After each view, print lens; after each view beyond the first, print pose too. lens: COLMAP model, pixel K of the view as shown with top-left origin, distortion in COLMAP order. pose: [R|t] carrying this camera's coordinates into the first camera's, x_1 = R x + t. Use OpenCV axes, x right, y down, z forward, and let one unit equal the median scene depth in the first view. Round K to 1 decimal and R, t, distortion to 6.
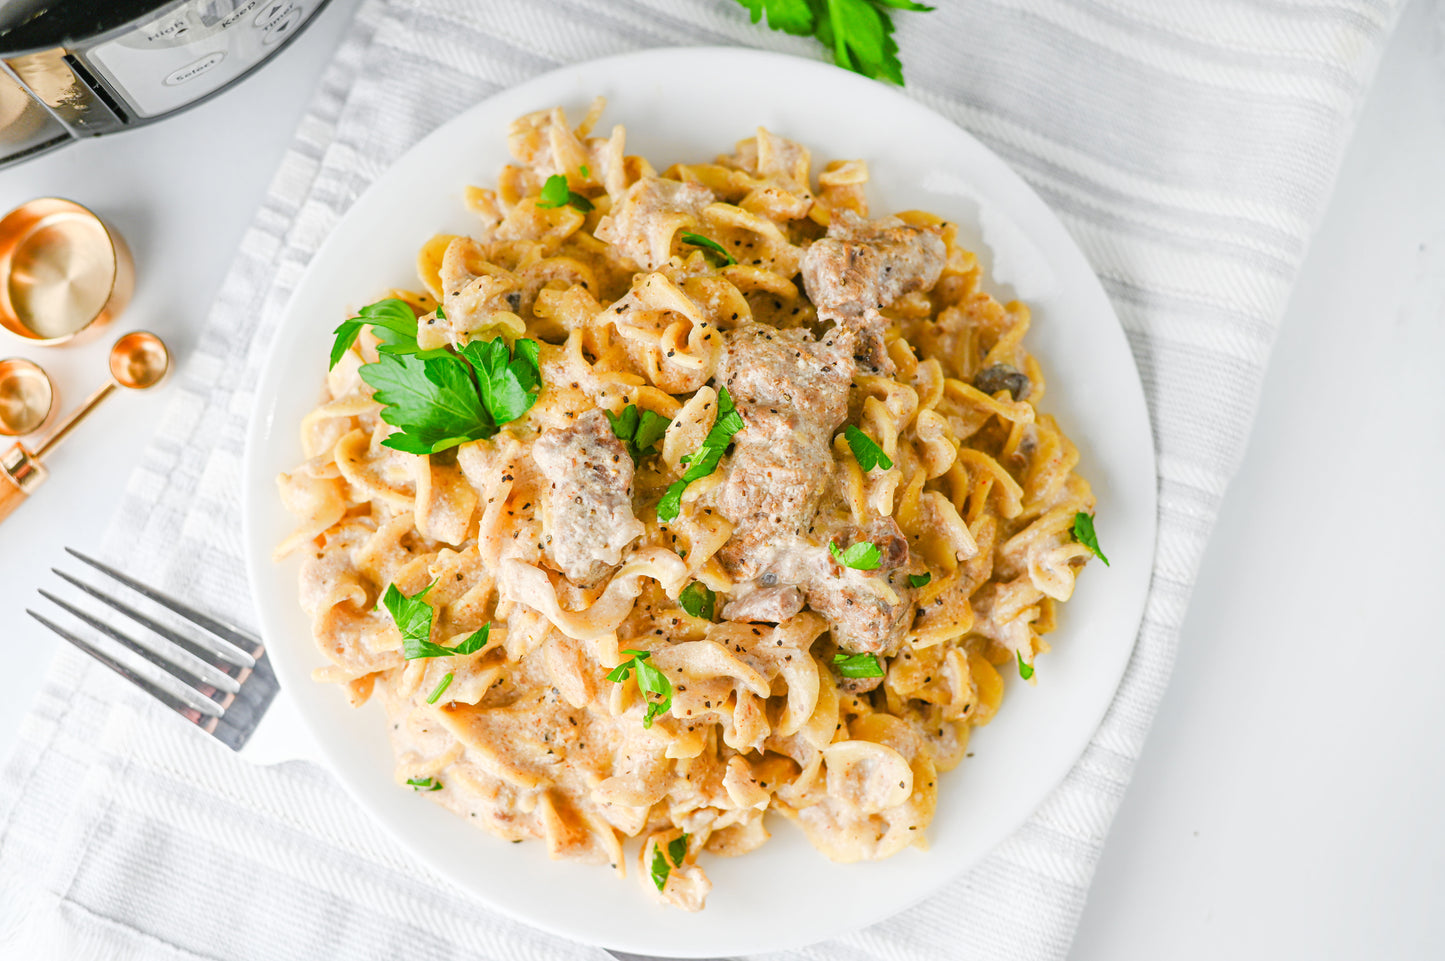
lens RADIAL K [[2267.6, 0, 722.5], [0, 2267.6, 480.5], [0, 0, 1]] dist [-0.148030, 0.020281]
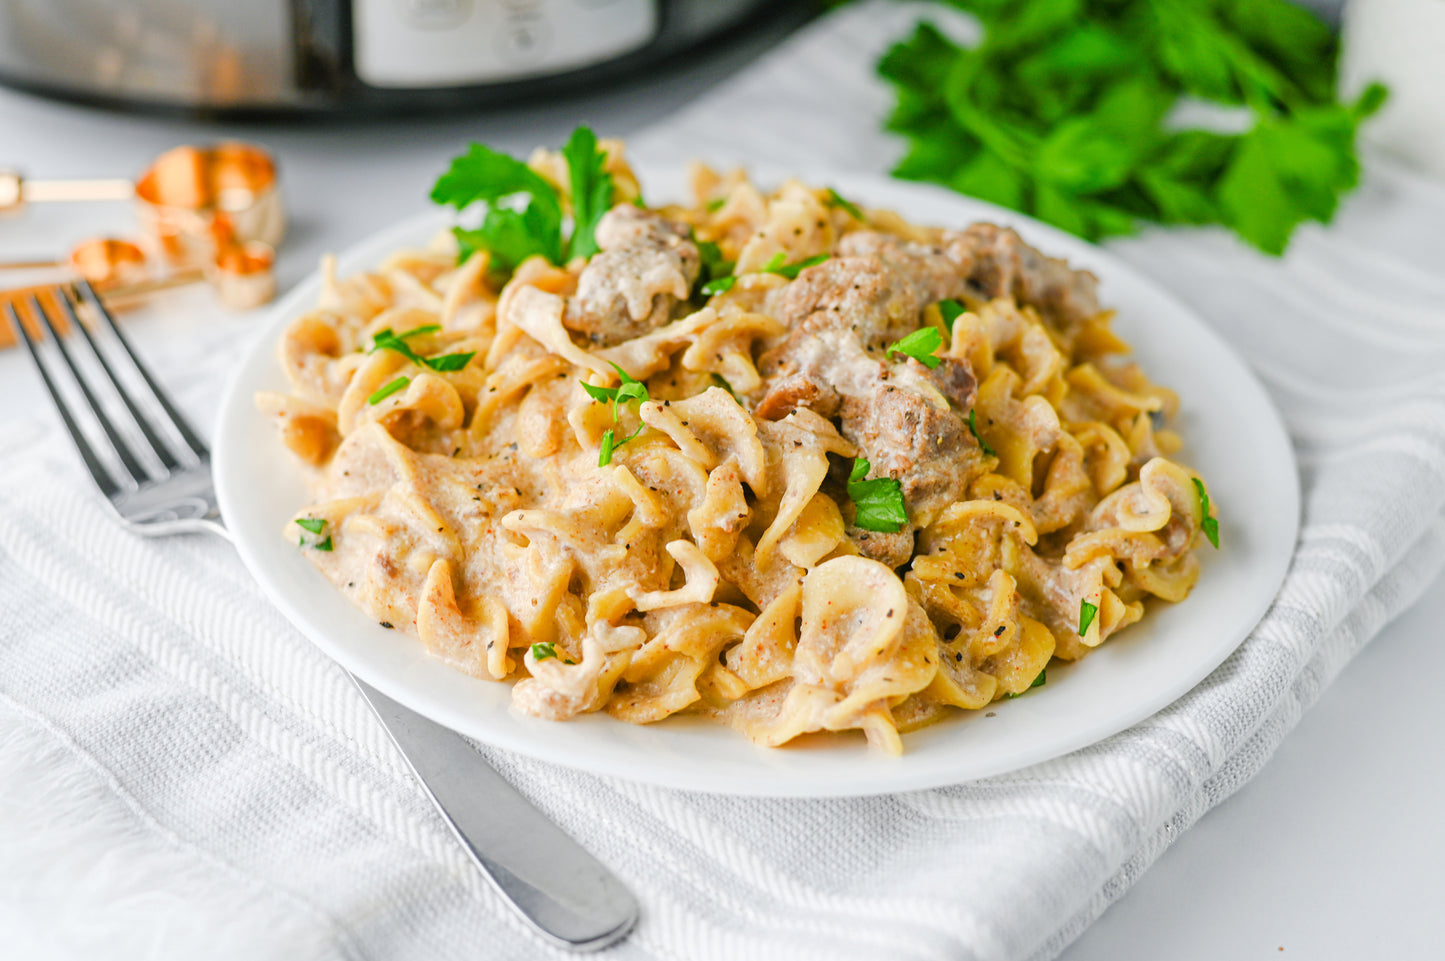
lens RADIAL K [[2306.0, 0, 722.5], [0, 2306.0, 480.5], [0, 0, 1]] dist [-0.165958, 0.100261]
pose [[0.943441, 0.205380, -0.260264, 0.215135], [-0.331361, 0.609856, -0.719913, 0.670771], [0.010868, 0.765438, 0.643418, 0.472778]]
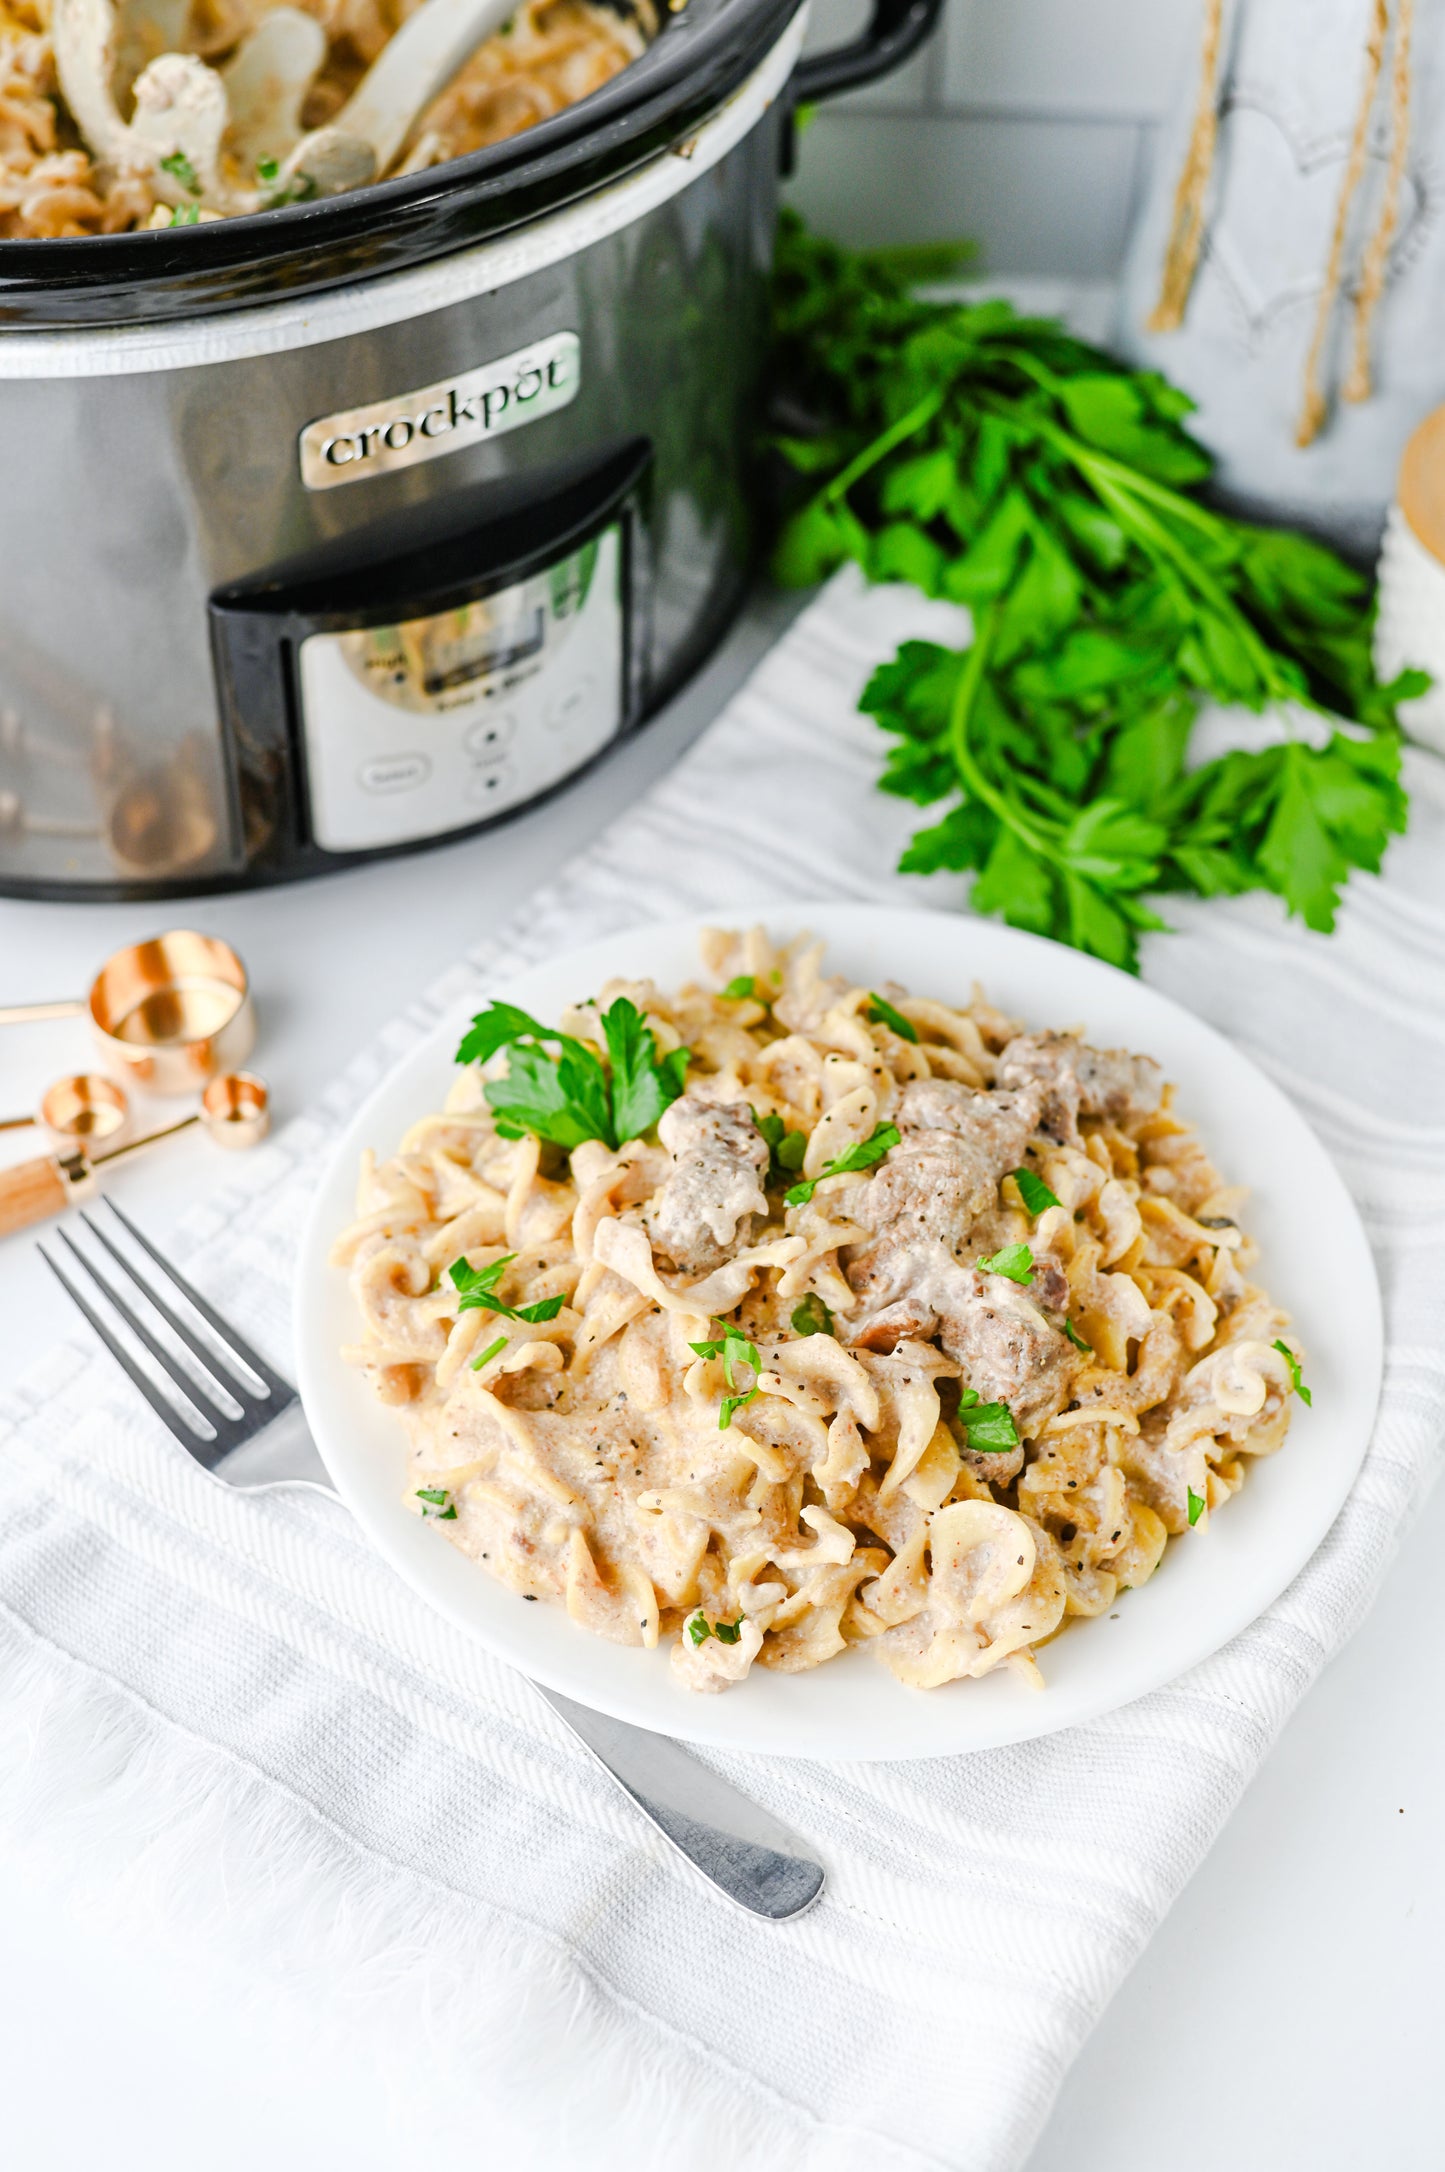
lens RADIAL K [[3350.5, 0, 722.5], [0, 3350.5, 1086.0], [0, 0, 1]] dist [-0.139970, 0.034958]
pose [[0.979140, 0.141328, -0.145987, 0.123967], [-0.200779, 0.783282, -0.588351, 0.713282], [0.031198, 0.605389, 0.795318, -0.040943]]
